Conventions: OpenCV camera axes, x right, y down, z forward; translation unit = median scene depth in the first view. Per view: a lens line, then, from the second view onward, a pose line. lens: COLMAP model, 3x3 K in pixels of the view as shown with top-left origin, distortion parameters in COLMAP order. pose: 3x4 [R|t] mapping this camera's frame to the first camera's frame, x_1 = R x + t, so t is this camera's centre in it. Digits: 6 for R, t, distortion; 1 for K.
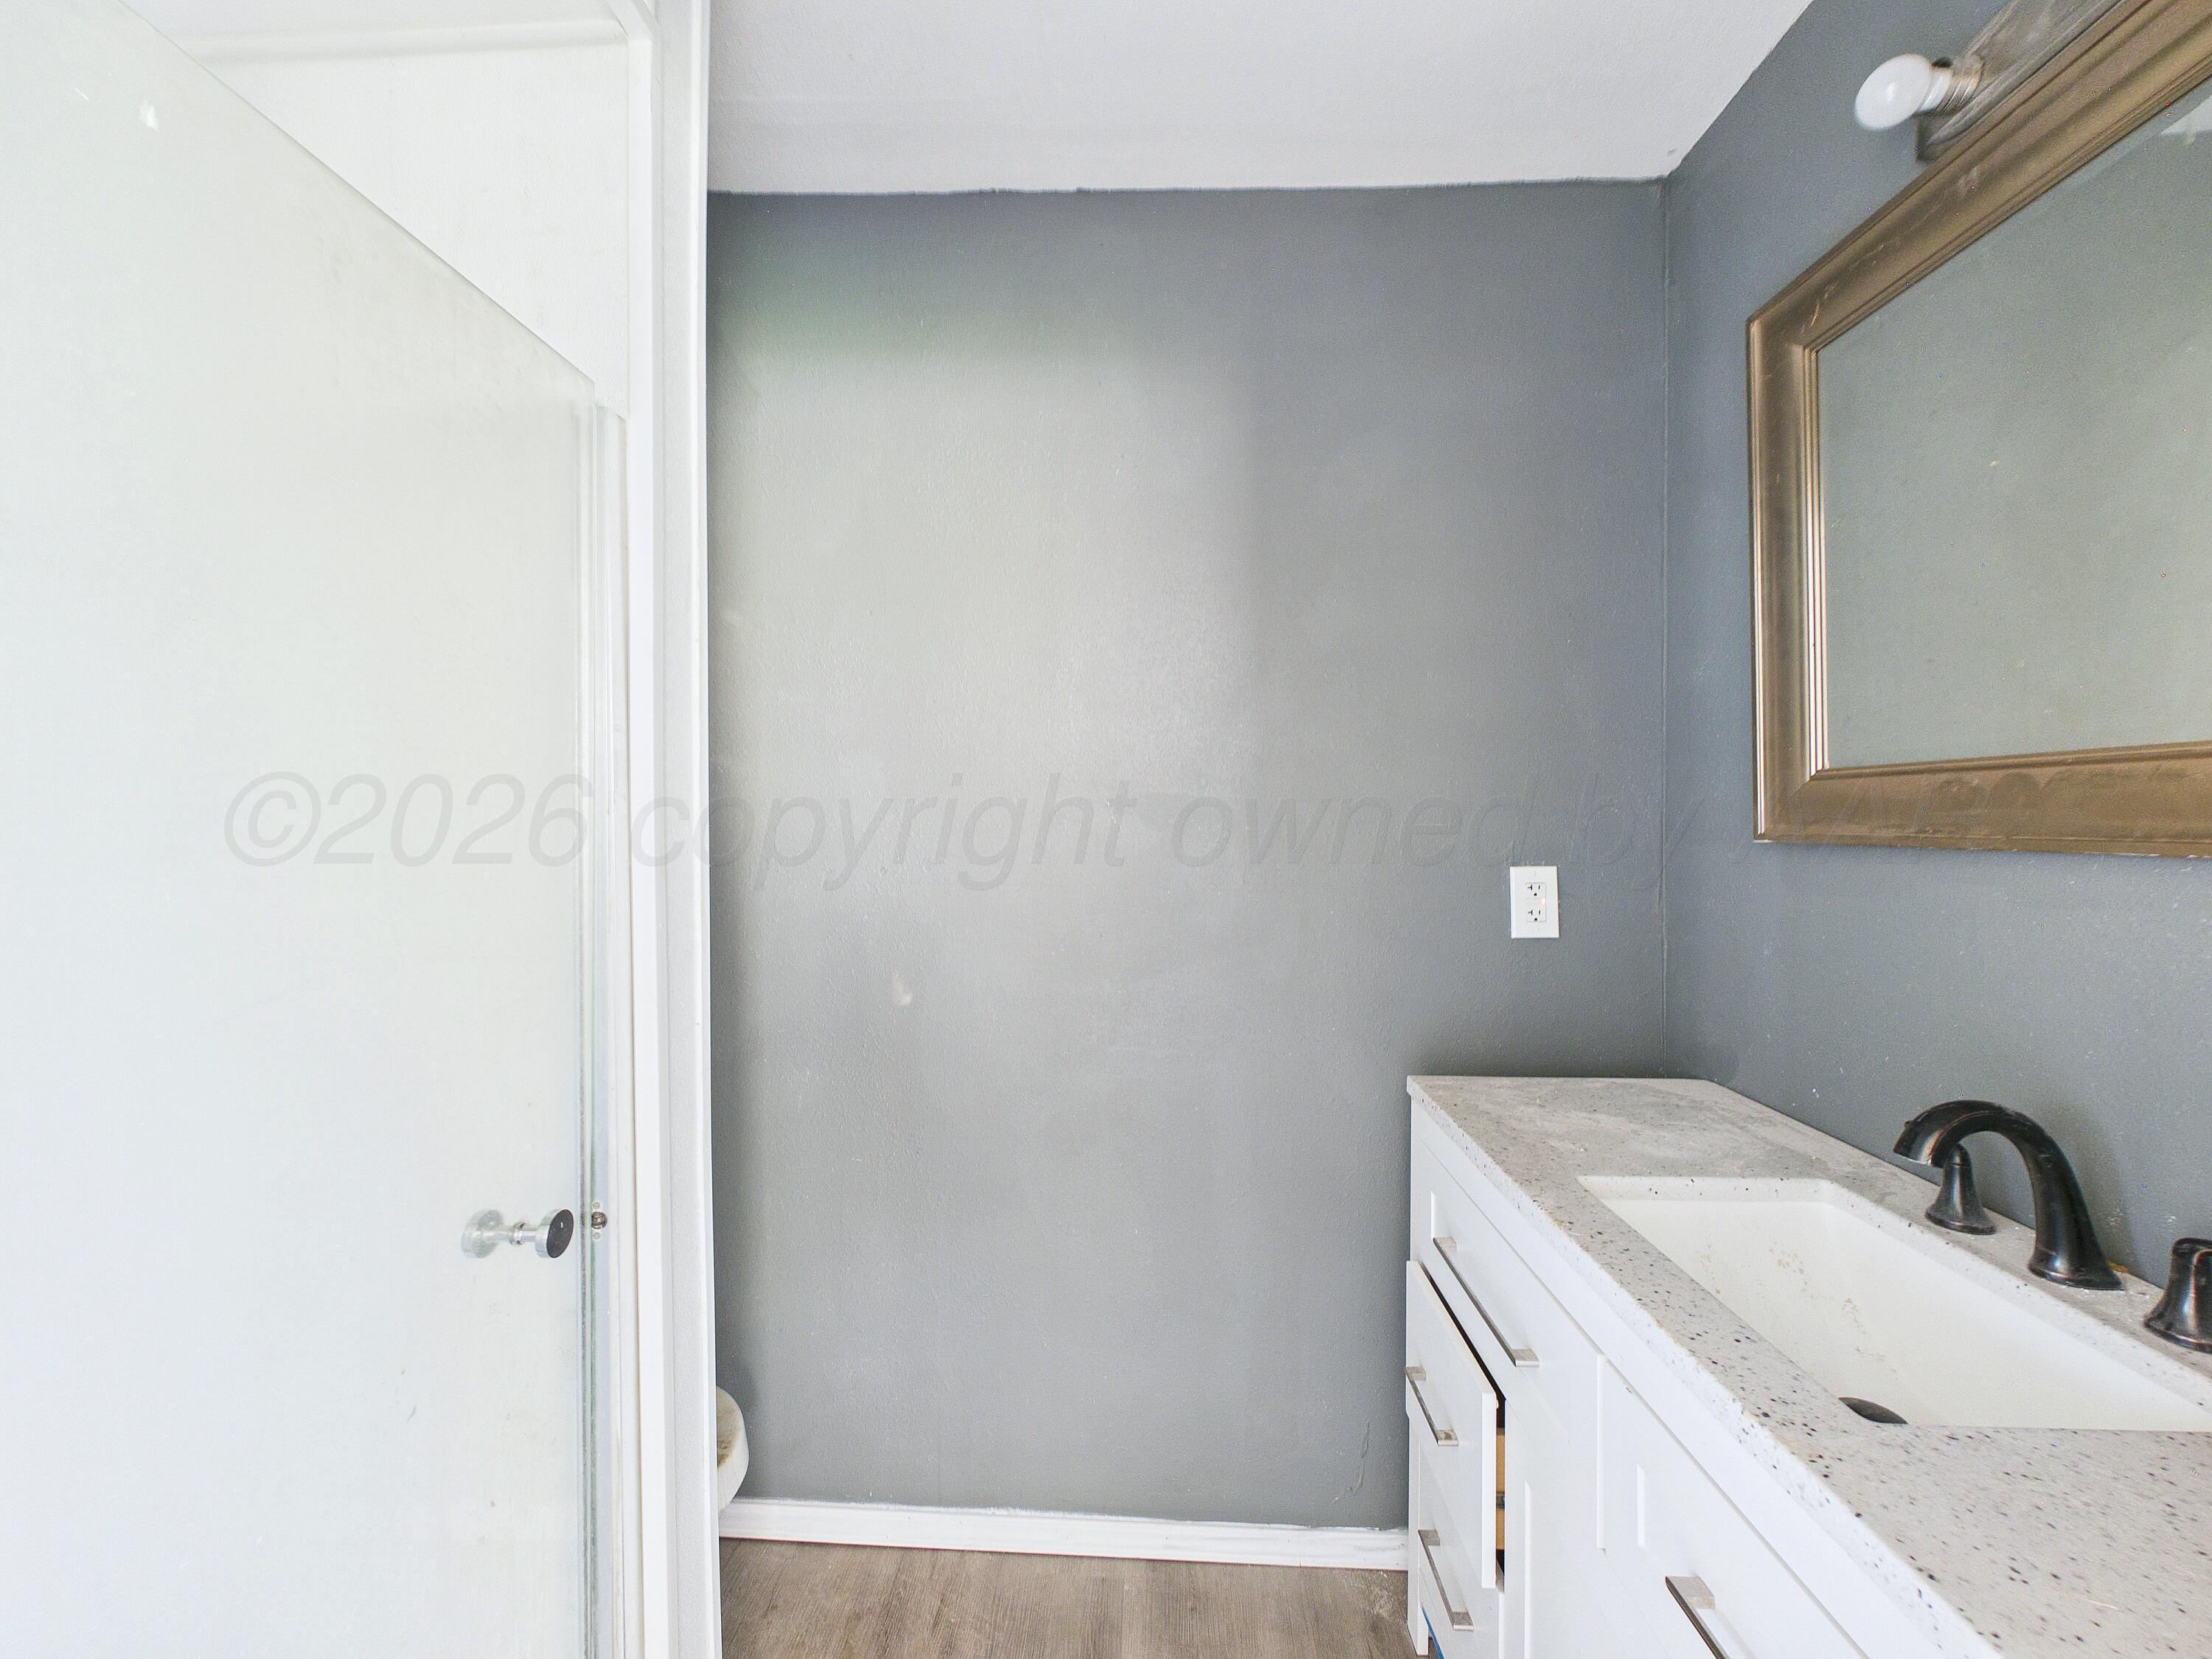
lens RADIAL K [[893.3, 0, 1106.6], [0, 893.3, 848.2], [0, 0, 1]] dist [0.001090, -0.000048]
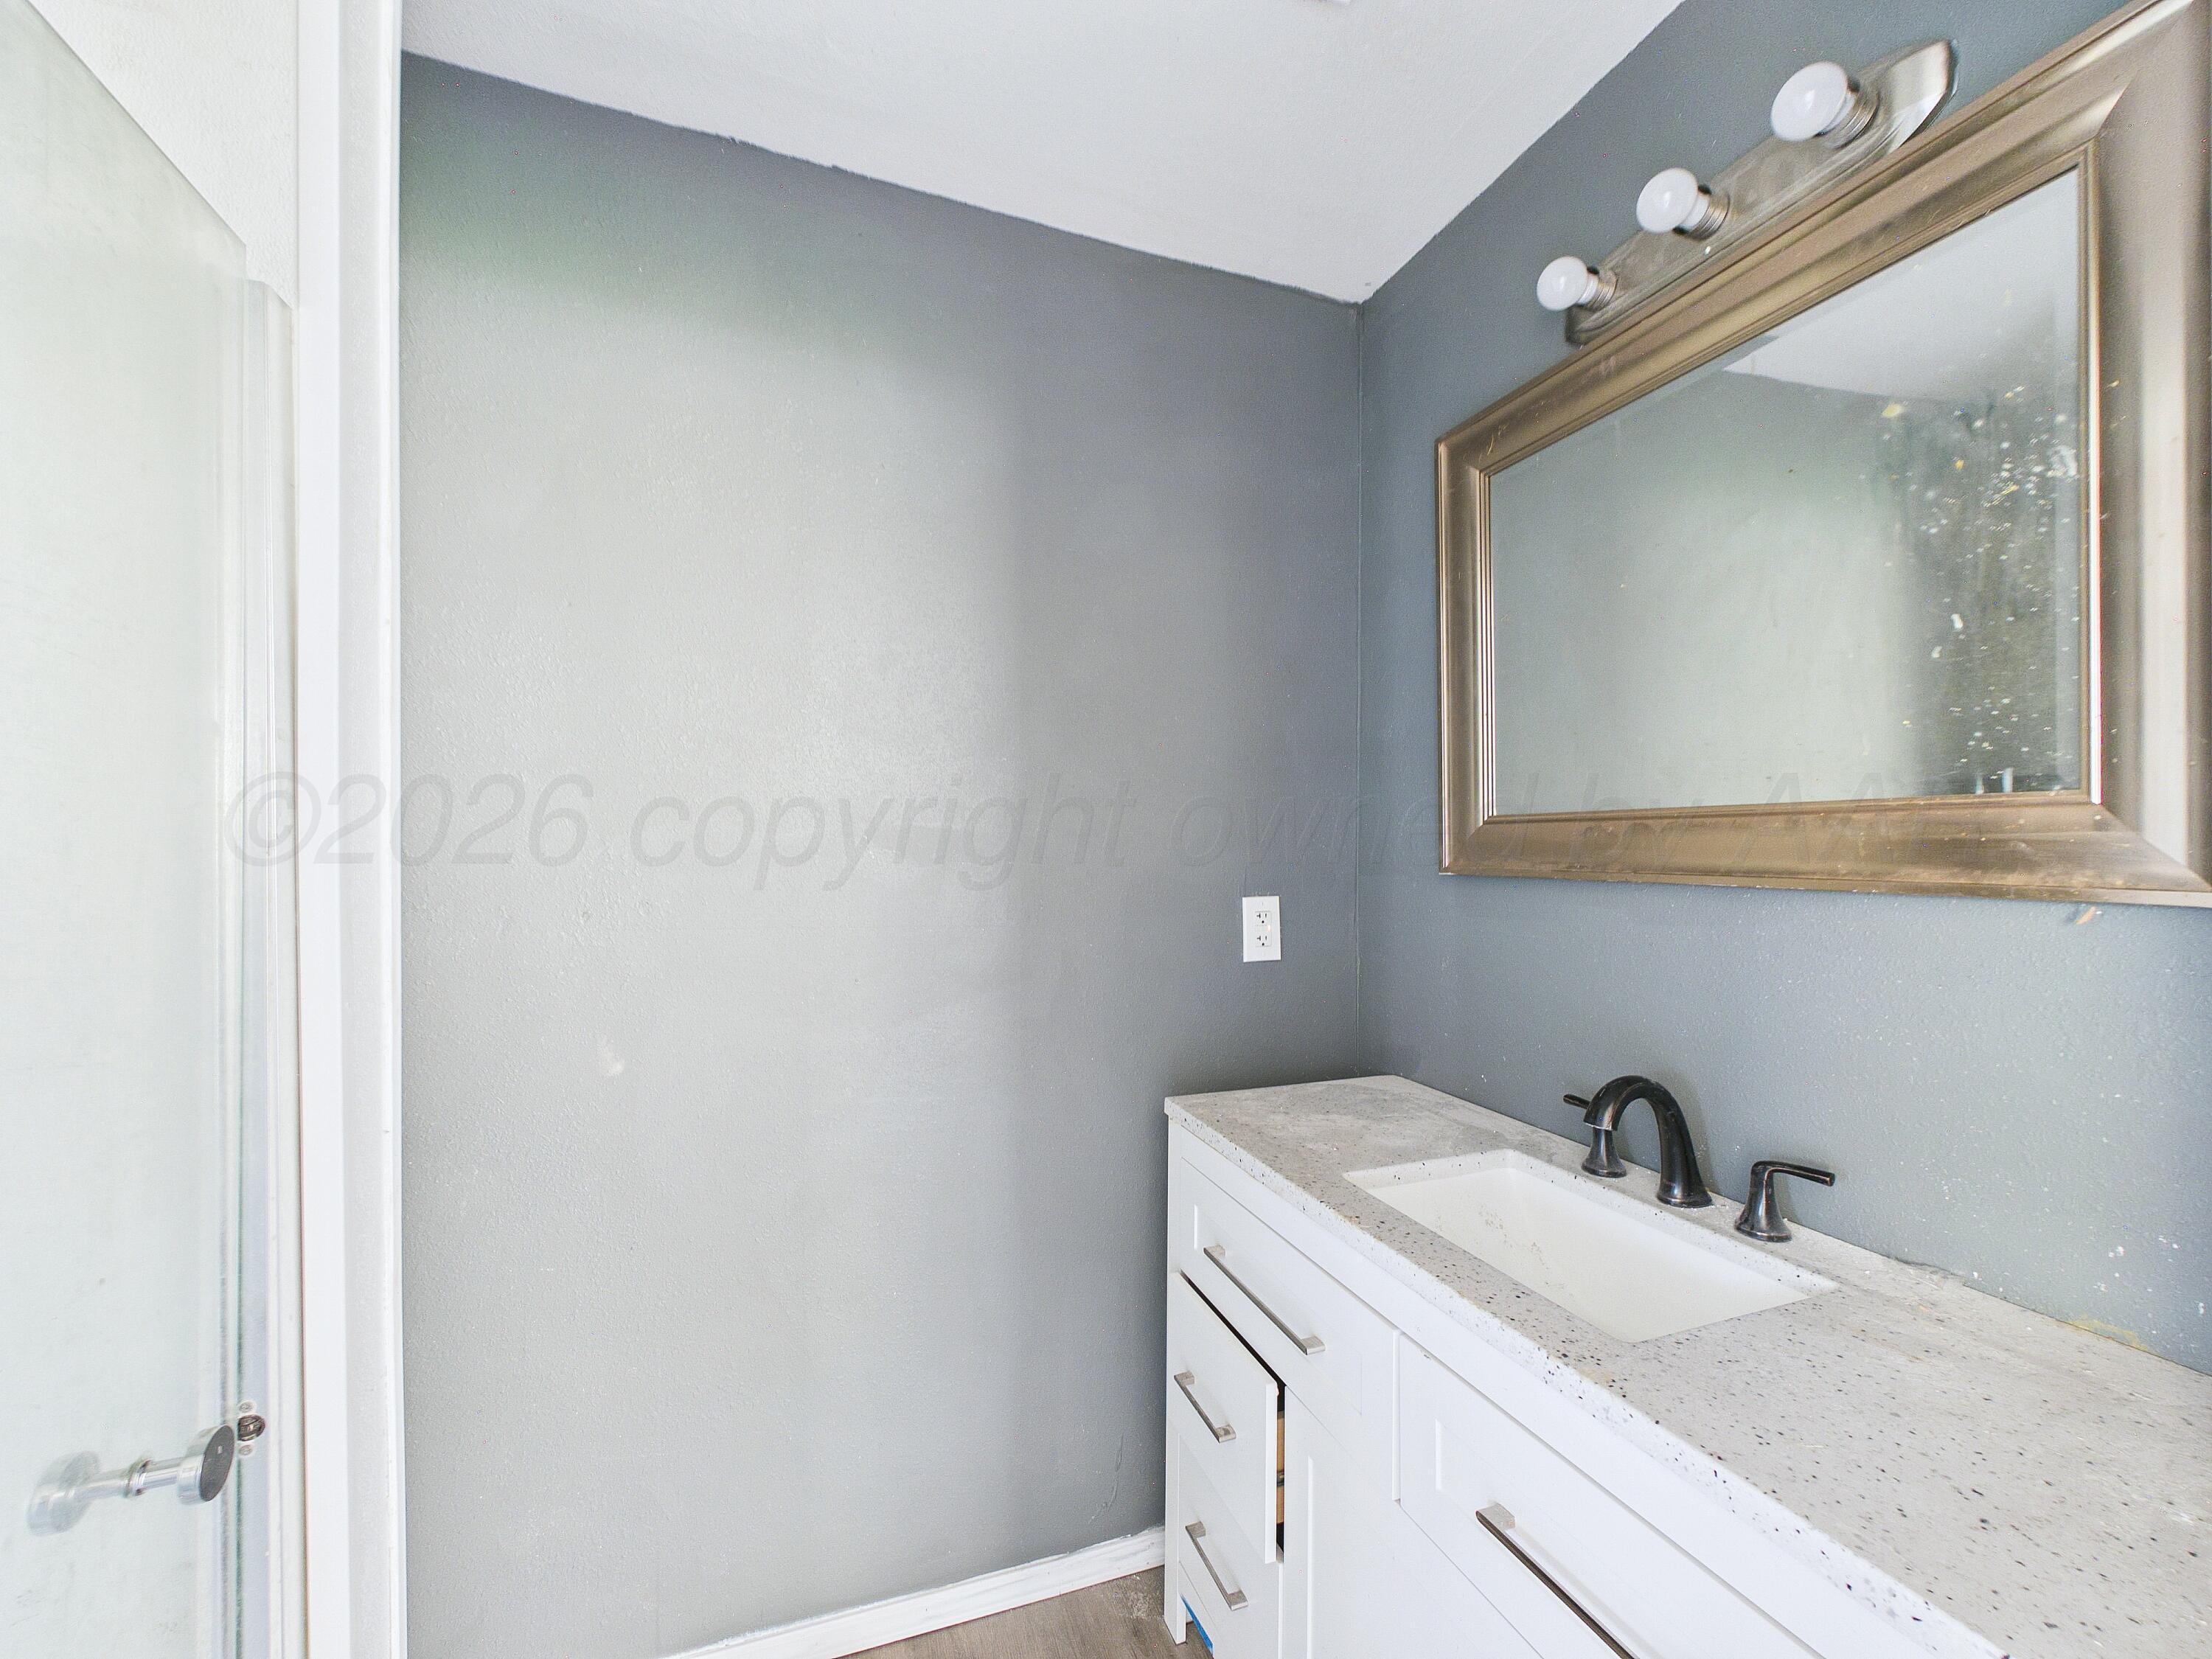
lens RADIAL K [[892.9, 0, 1110.3], [0, 892.9, 872.5], [0, 0, 1]] dist [0.000578, 0.000121]
pose [[0.924490, -0.008083, 0.381121, -0.165042], [0.009477, 0.999954, -0.001782, -0.013128], [-0.381089, 0.005259, 0.924523, 0.066177]]
